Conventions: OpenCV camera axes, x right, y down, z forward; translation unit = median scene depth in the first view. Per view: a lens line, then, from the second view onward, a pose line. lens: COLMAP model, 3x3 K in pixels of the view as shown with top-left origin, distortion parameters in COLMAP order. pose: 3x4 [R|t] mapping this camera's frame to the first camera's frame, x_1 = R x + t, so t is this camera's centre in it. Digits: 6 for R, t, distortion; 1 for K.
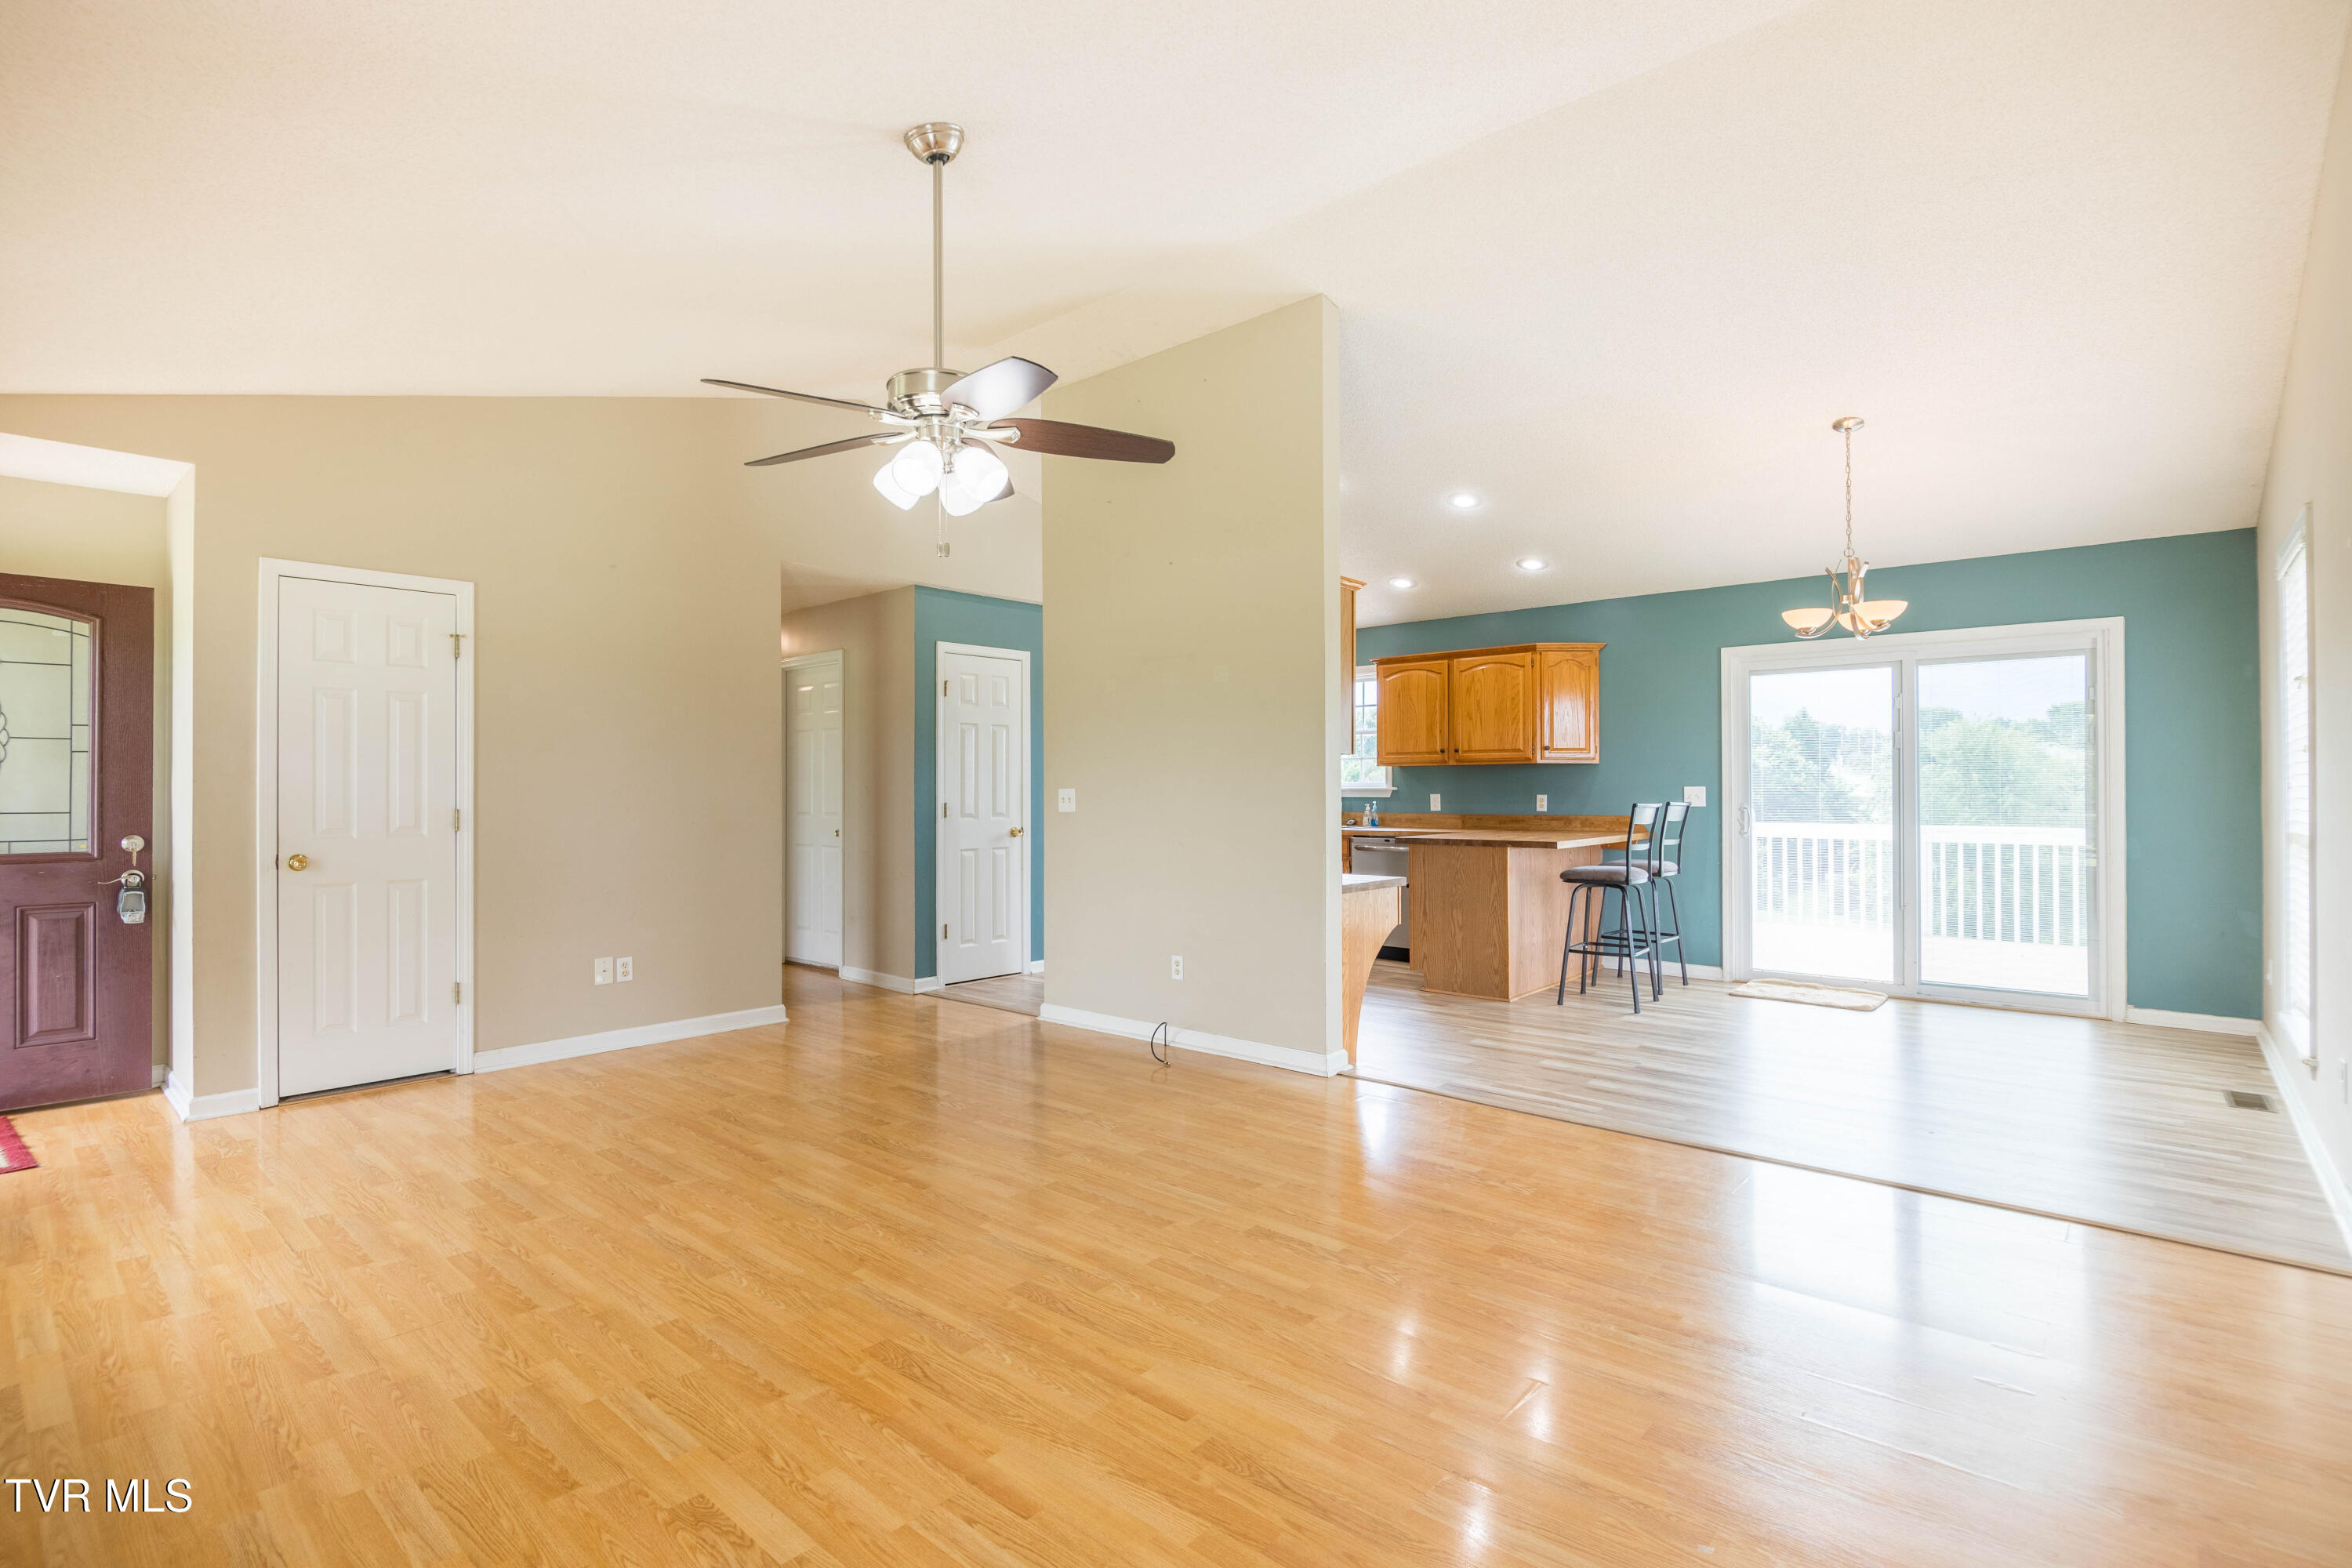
lens RADIAL K [[1103.3, 0, 1175.8], [0, 1103.3, 785.0], [0, 0, 1]] dist [-0.006682, -0.004625]
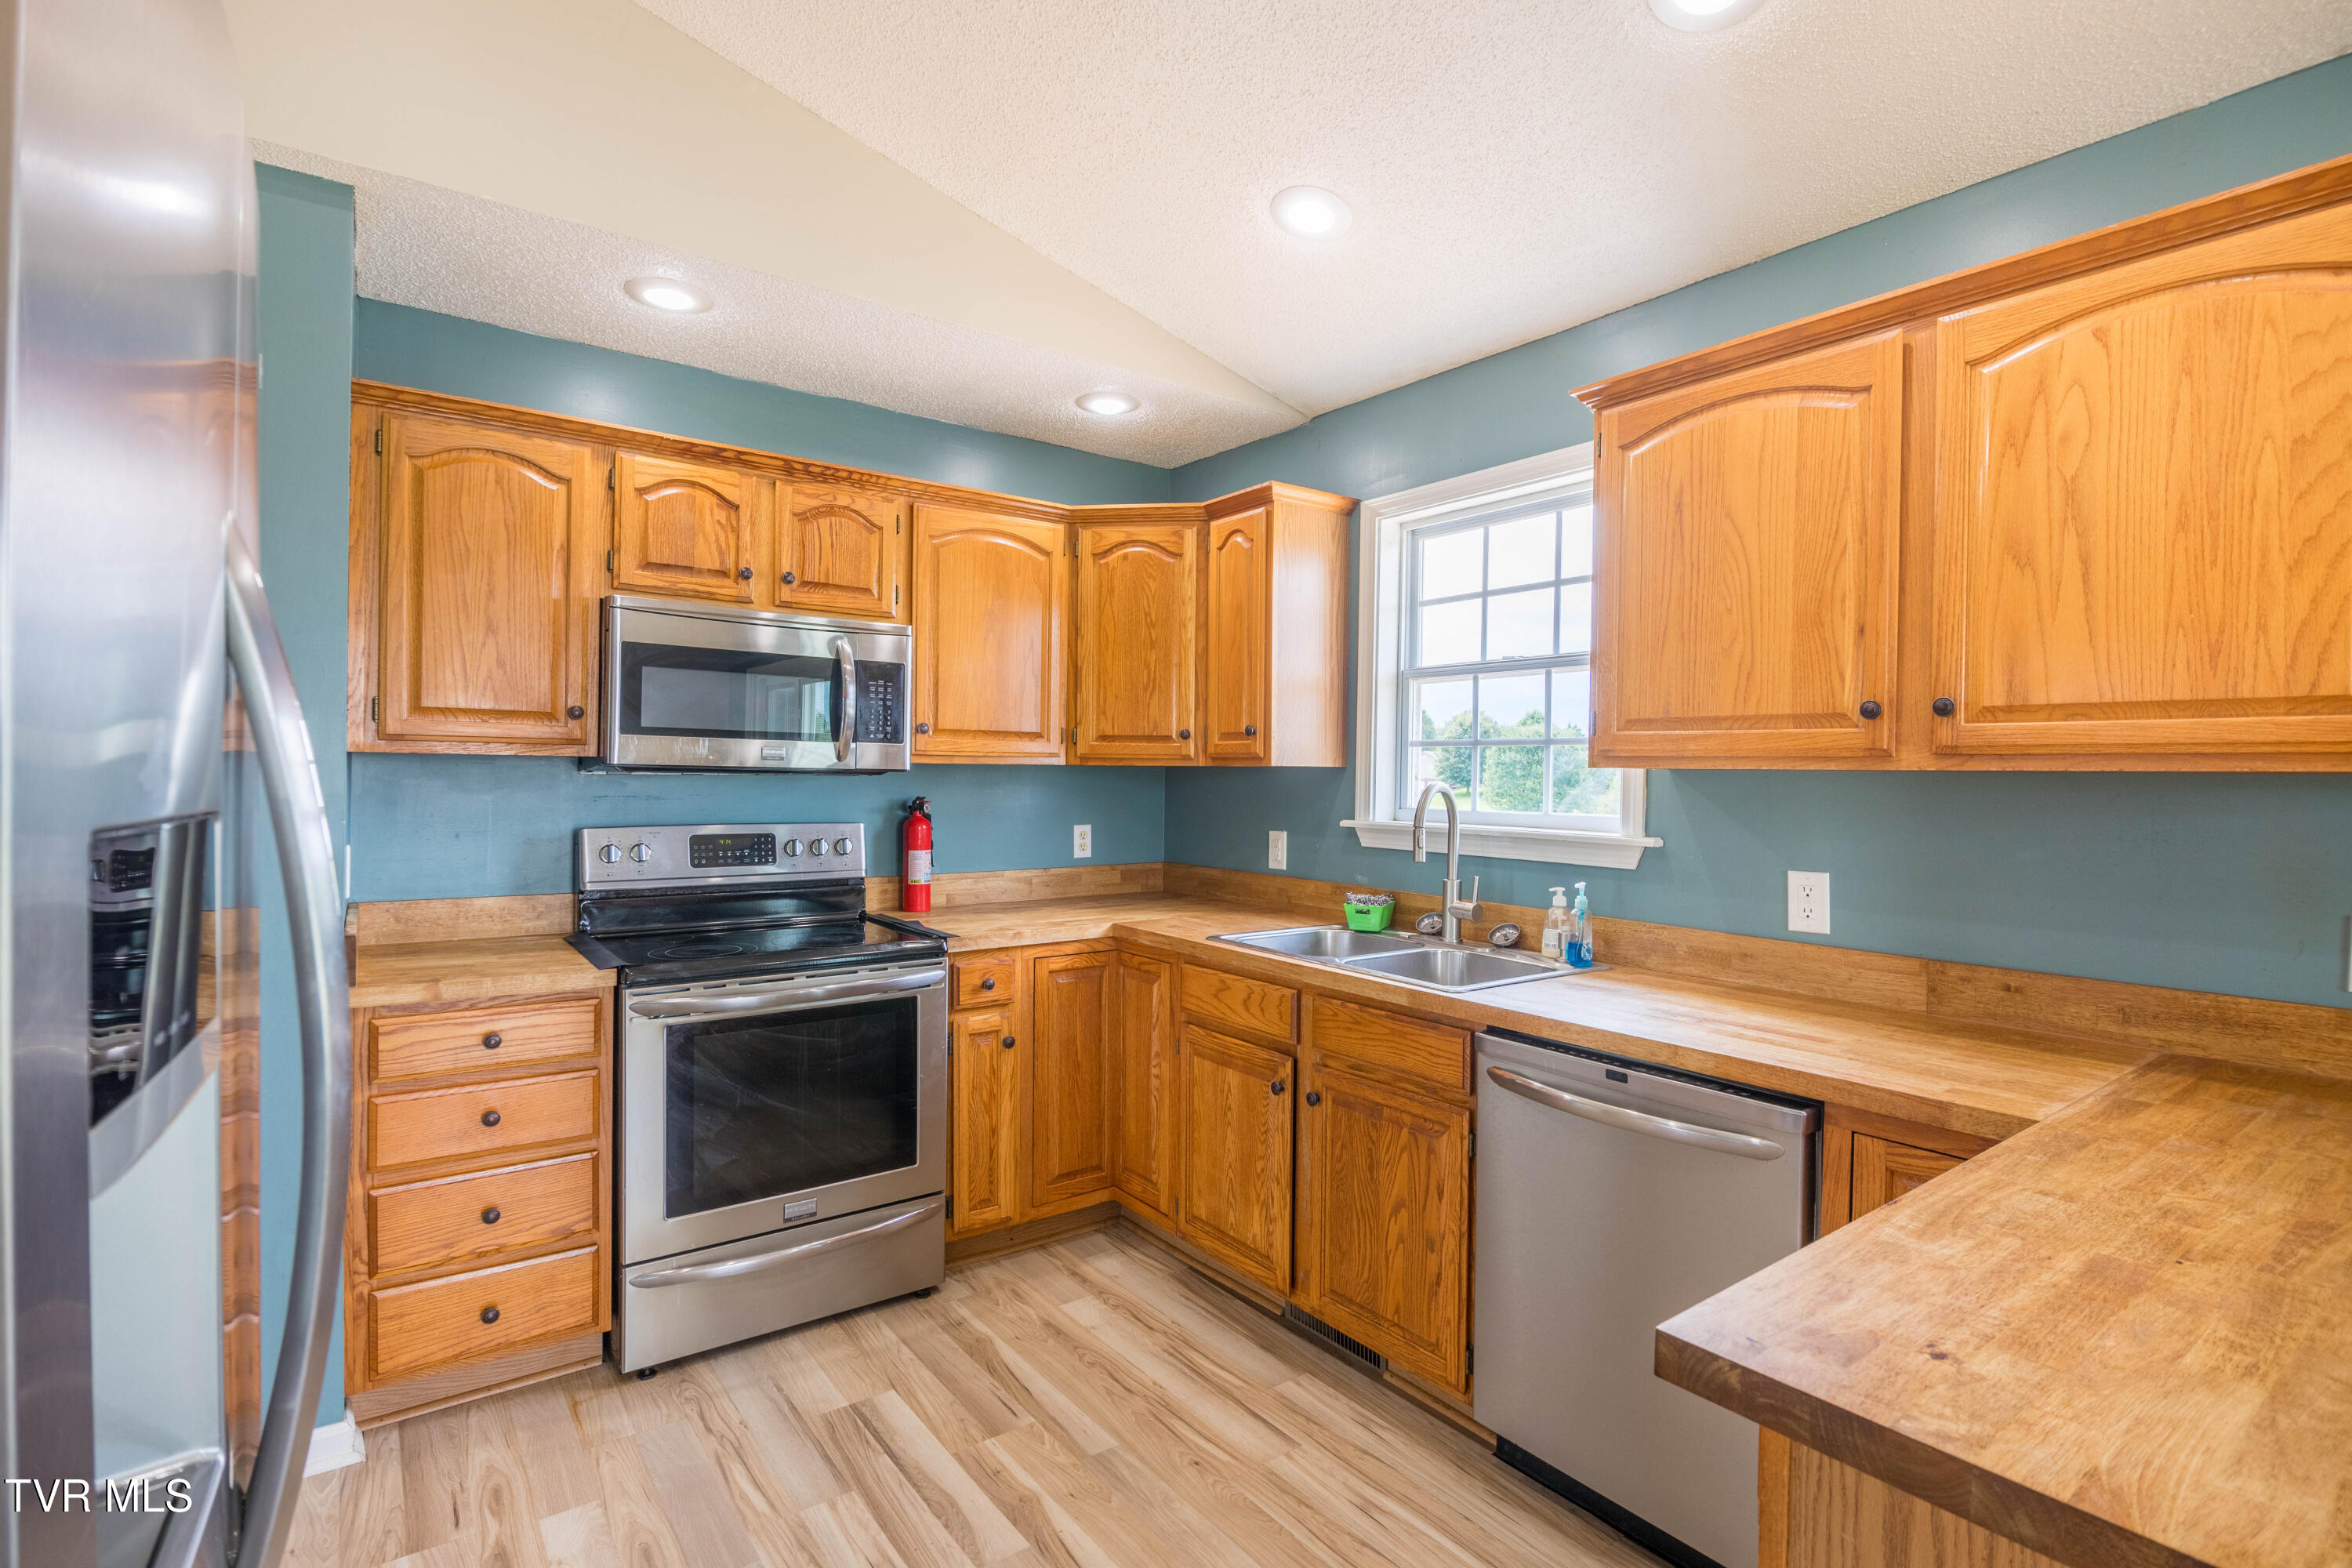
lens RADIAL K [[1103.3, 0, 1178.7], [0, 1103.3, 780.4], [0, 0, 1]] dist [-0.006682, -0.004625]
pose [[0.979359, 0.015550, -0.201528, 0.140243], [-0.013239, 0.999830, 0.012810, -0.016546], [0.201693, -0.009878, 0.979399, 0.721164]]
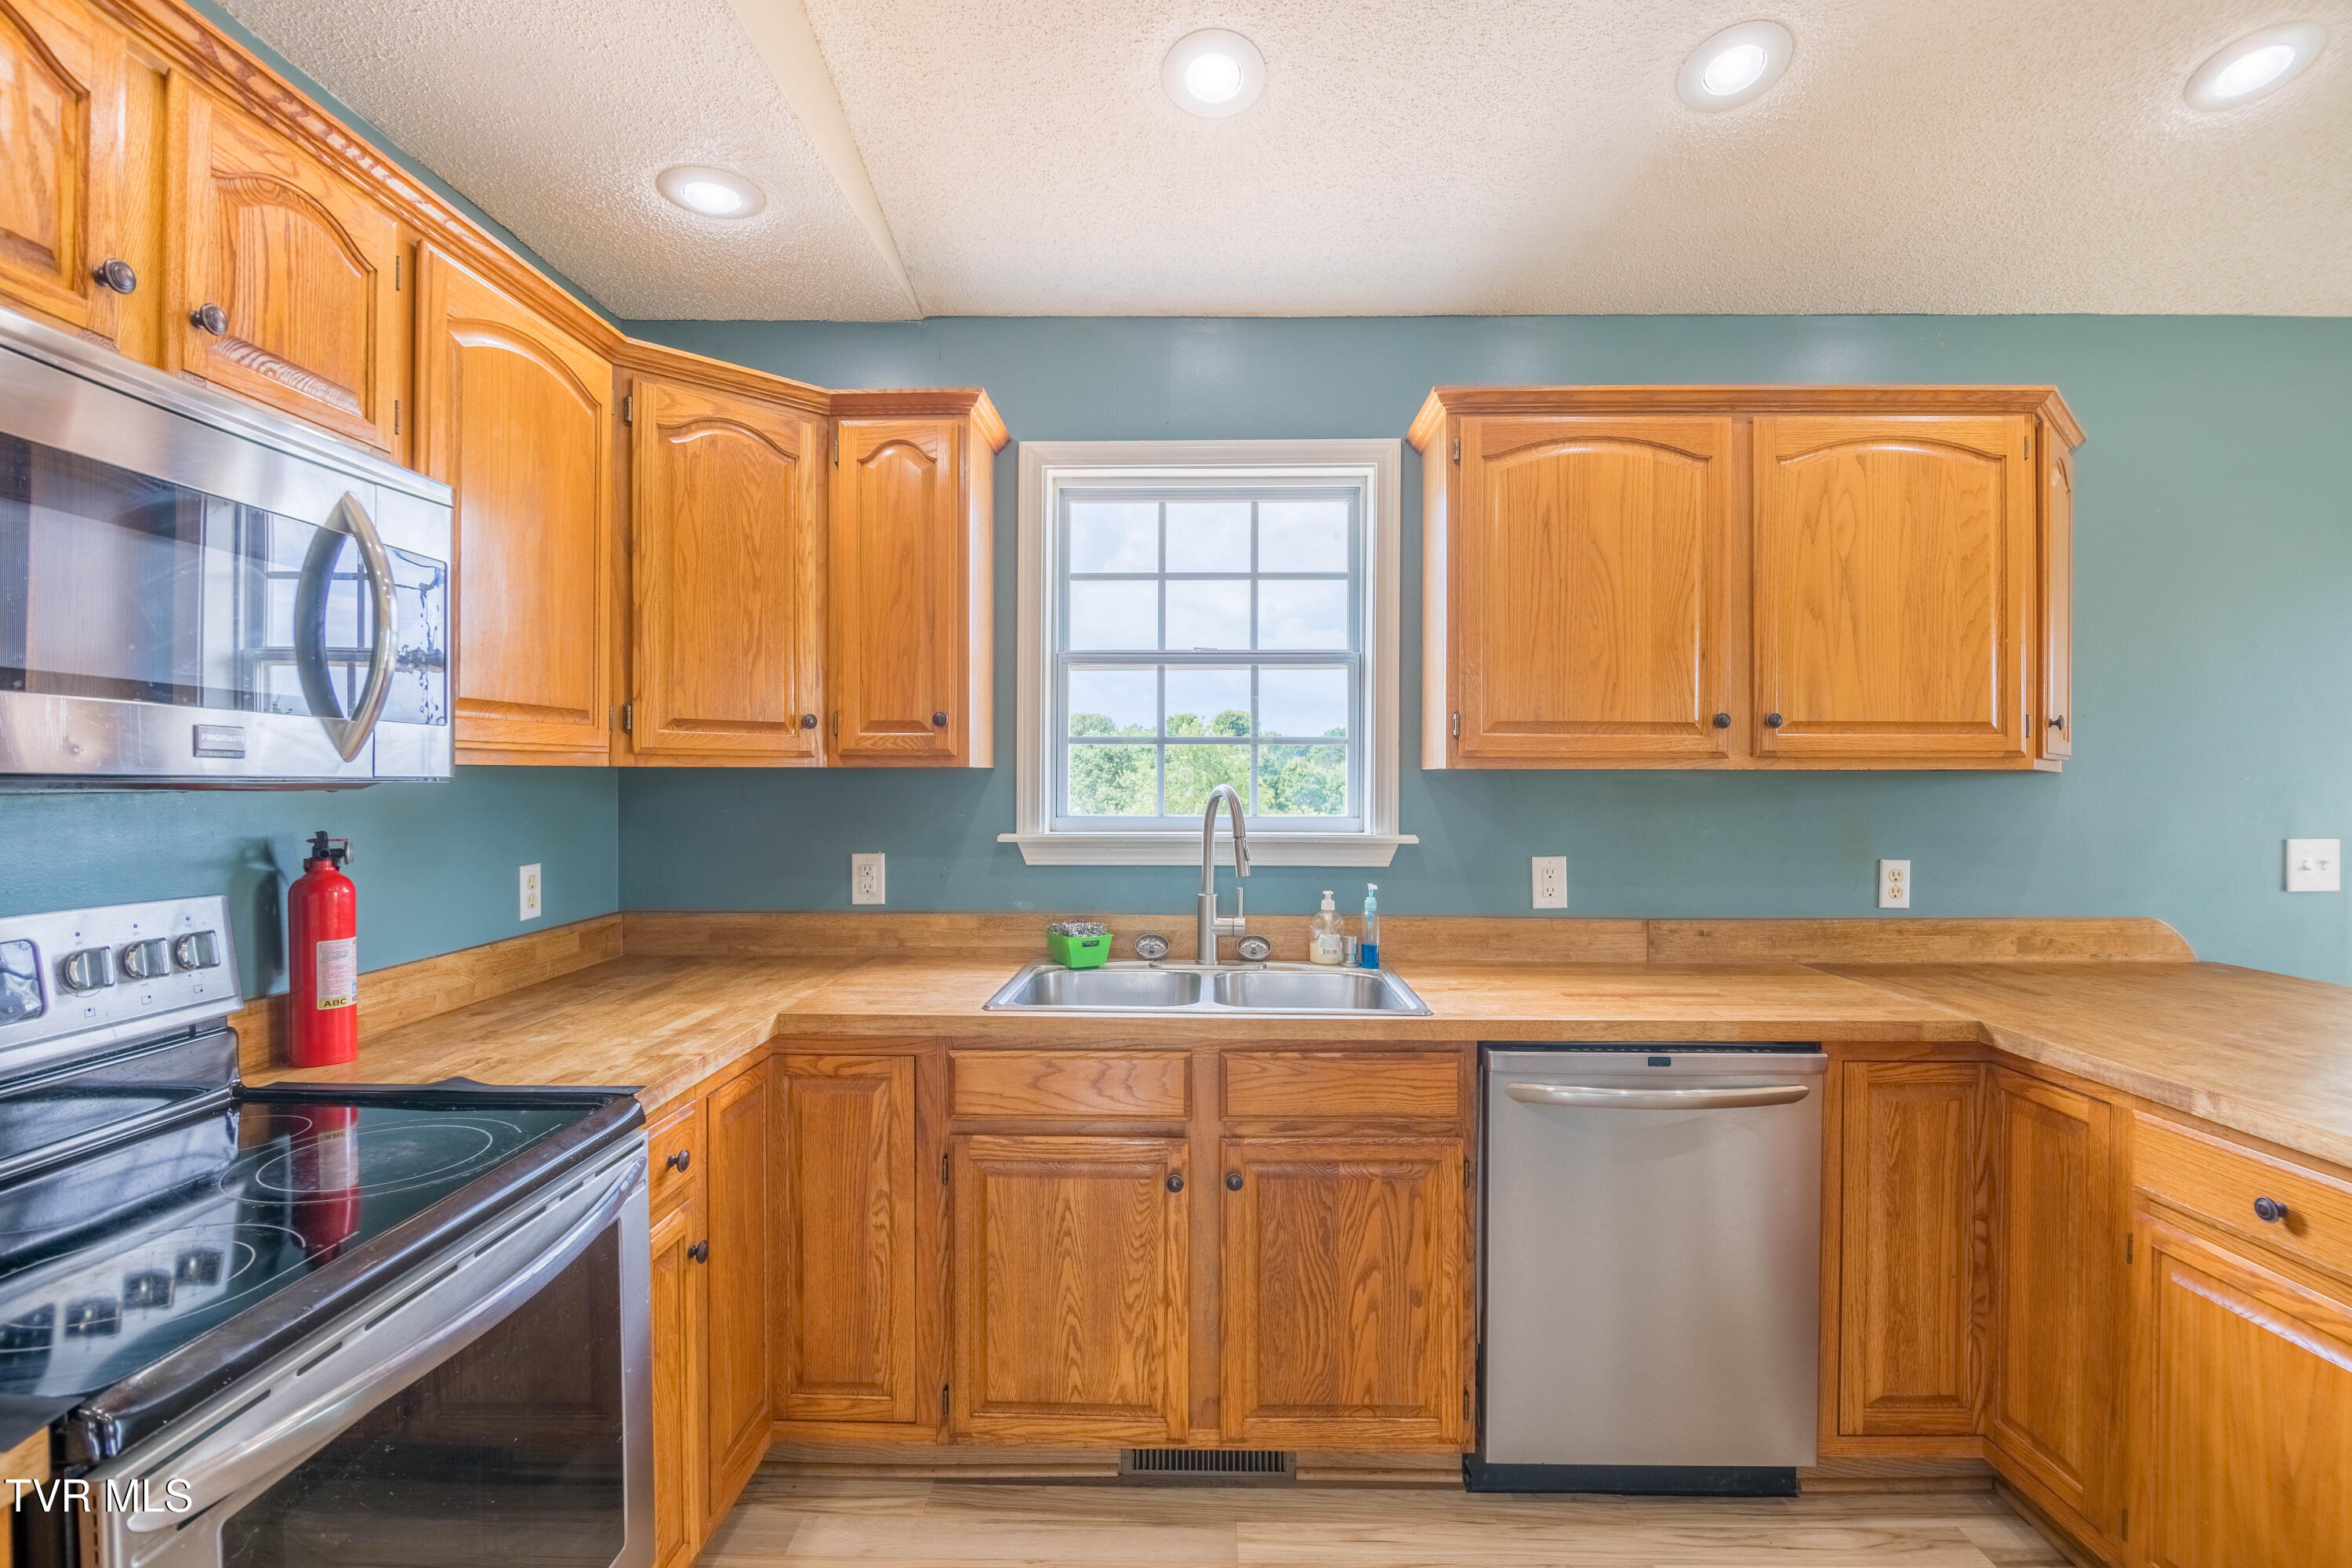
lens RADIAL K [[1103.3, 0, 1179.5], [0, 1103.3, 781.1], [0, 0, 1]] dist [-0.006682, -0.004625]
pose [[0.759807, 0.001449, 0.650147, -0.057786], [-0.006716, 0.999962, 0.005620, -0.015348], [-0.650114, -0.008637, 0.759787, 0.852416]]
